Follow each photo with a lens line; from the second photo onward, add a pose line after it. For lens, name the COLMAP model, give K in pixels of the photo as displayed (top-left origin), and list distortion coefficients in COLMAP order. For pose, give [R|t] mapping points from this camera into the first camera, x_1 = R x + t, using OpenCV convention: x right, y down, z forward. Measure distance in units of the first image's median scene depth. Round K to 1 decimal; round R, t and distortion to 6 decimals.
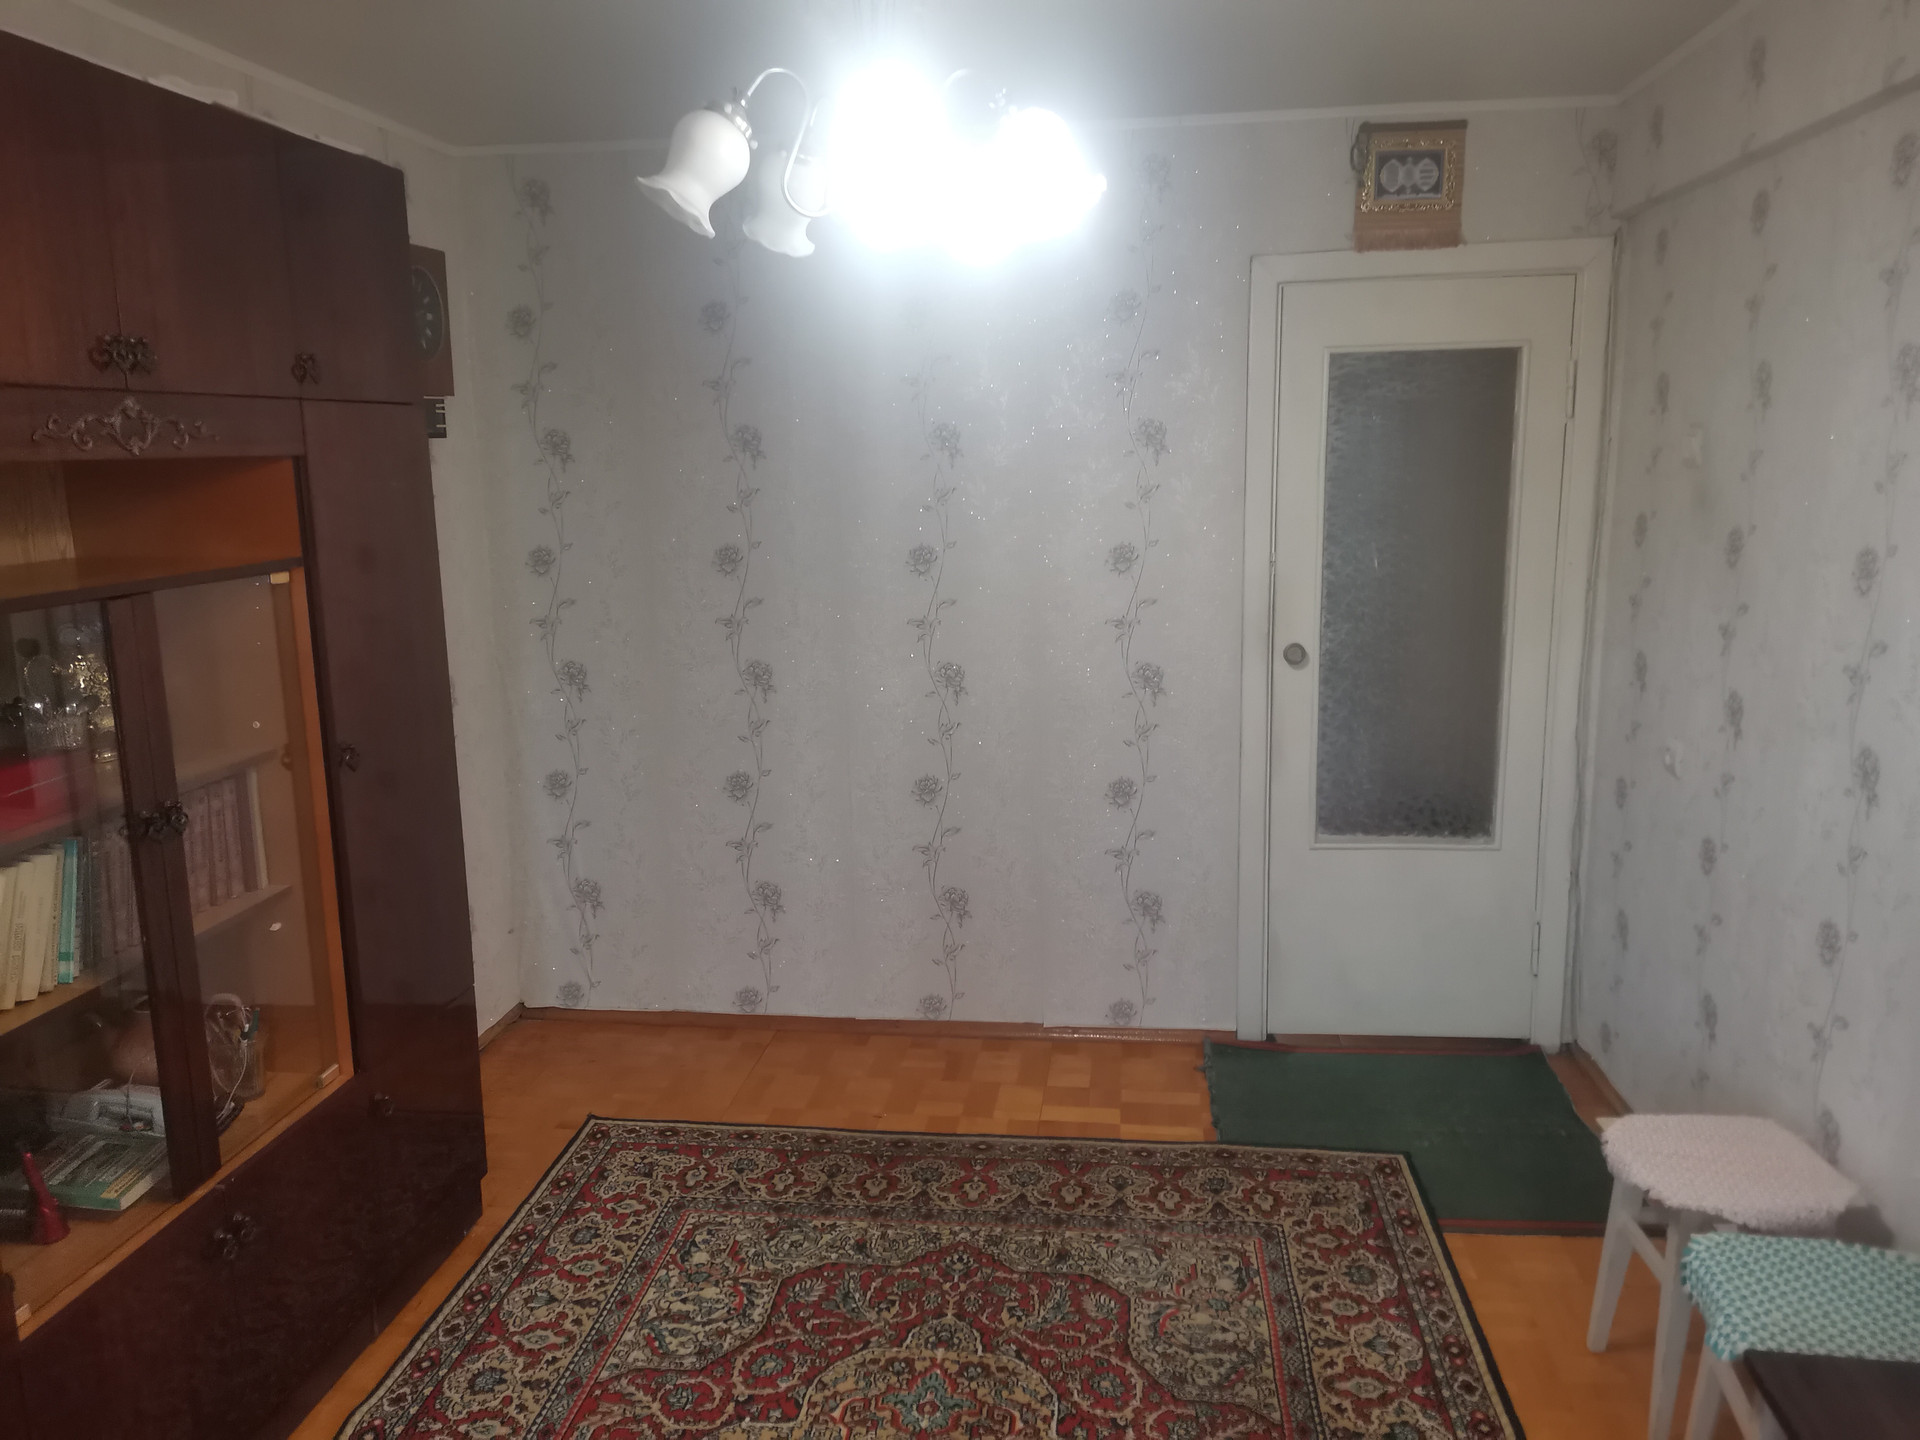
lens RADIAL K [[1423.1, 0, 957.7], [0, 1423.1, 723.1], [0, 0, 1]] dist [0.092066, -0.111260]
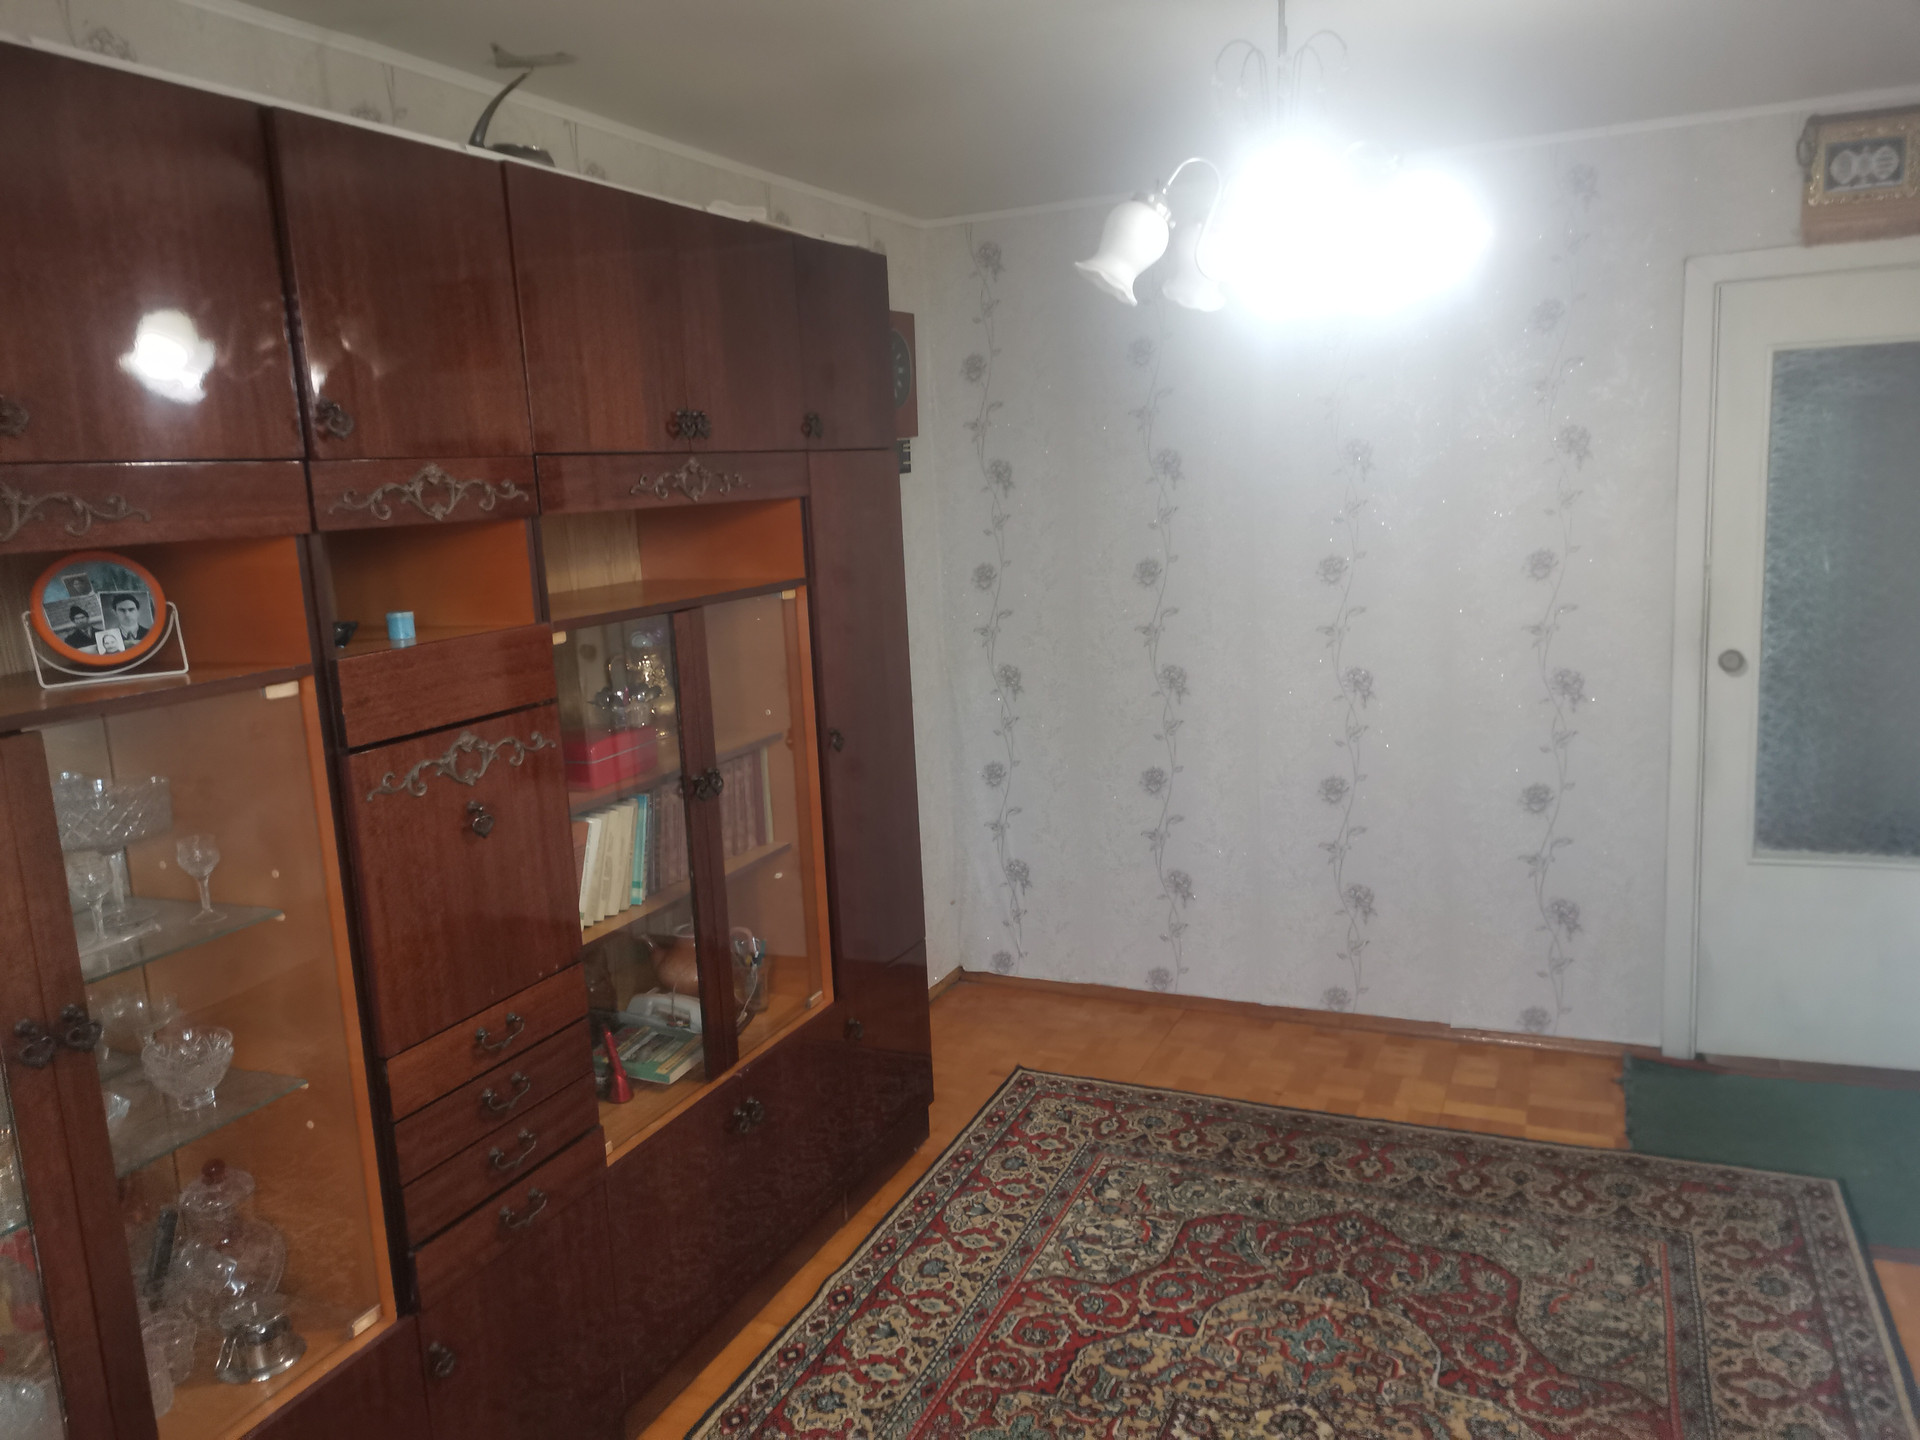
lens RADIAL K [[1423.1, 0, 957.7], [0, 1423.1, 723.1], [0, 0, 1]] dist [0.092066, -0.111260]
pose [[0.956467, 0.018071, -0.291281, 0.026642], [-0.020076, 0.999791, -0.003897, 0.010420], [0.291149, 0.009576, 0.956630, -0.113562]]
